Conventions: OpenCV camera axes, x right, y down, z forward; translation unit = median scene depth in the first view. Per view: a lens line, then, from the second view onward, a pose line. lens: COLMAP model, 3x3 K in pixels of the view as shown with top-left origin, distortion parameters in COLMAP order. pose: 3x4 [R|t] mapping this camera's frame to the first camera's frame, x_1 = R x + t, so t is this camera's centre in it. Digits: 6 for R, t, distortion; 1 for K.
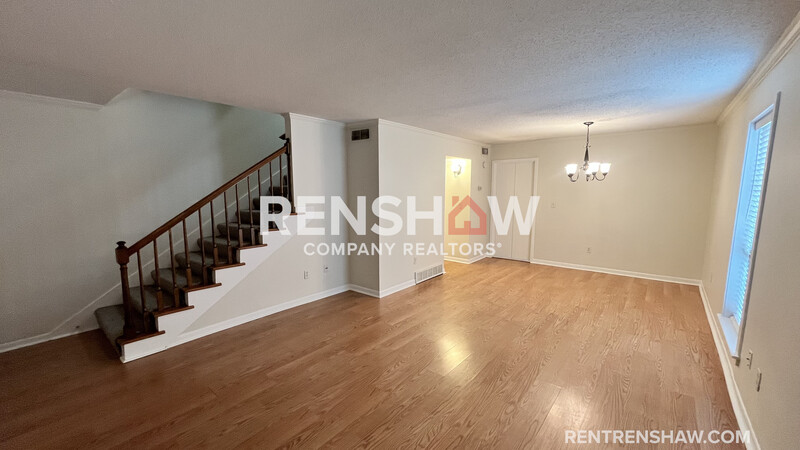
lens RADIAL K [[323.0, 0, 397.5], [0, 323.0, 224.2], [0, 0, 1]] dist [0.000594, -0.000884]
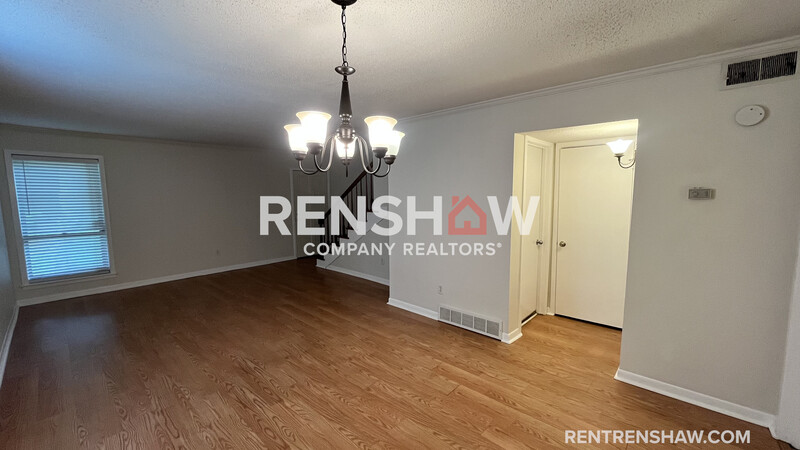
lens RADIAL K [[323.0, 0, 397.5], [0, 323.0, 226.6], [0, 0, 1]] dist [0.000594, -0.000884]
pose [[-0.052674, 0.115006, -0.991967, 1.037368], [-0.106326, 0.987054, 0.120082, -0.144131], [0.992935, 0.111797, -0.039764, 1.211967]]
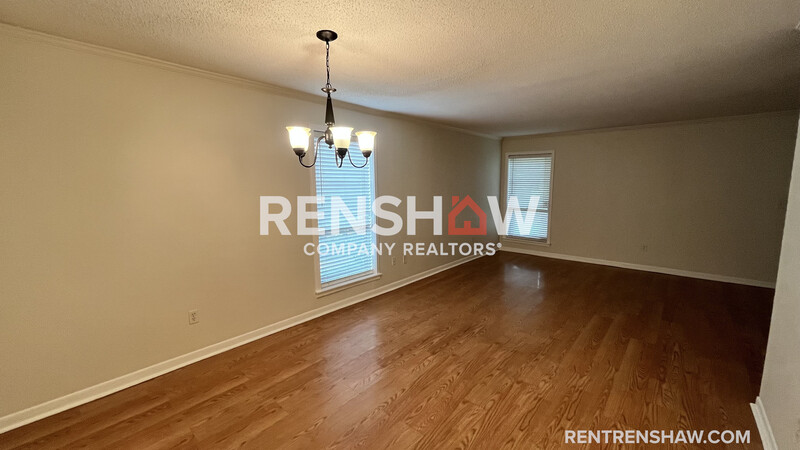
lens RADIAL K [[323.0, 0, 399.2], [0, 323.0, 225.9], [0, 0, 1]] dist [0.000594, -0.000884]
pose [[-0.999499, 0.007079, 0.030837, 0.533434], [0.014479, 0.968945, 0.246853, -0.186827], [-0.028131, 0.247176, -0.968562, 1.648919]]
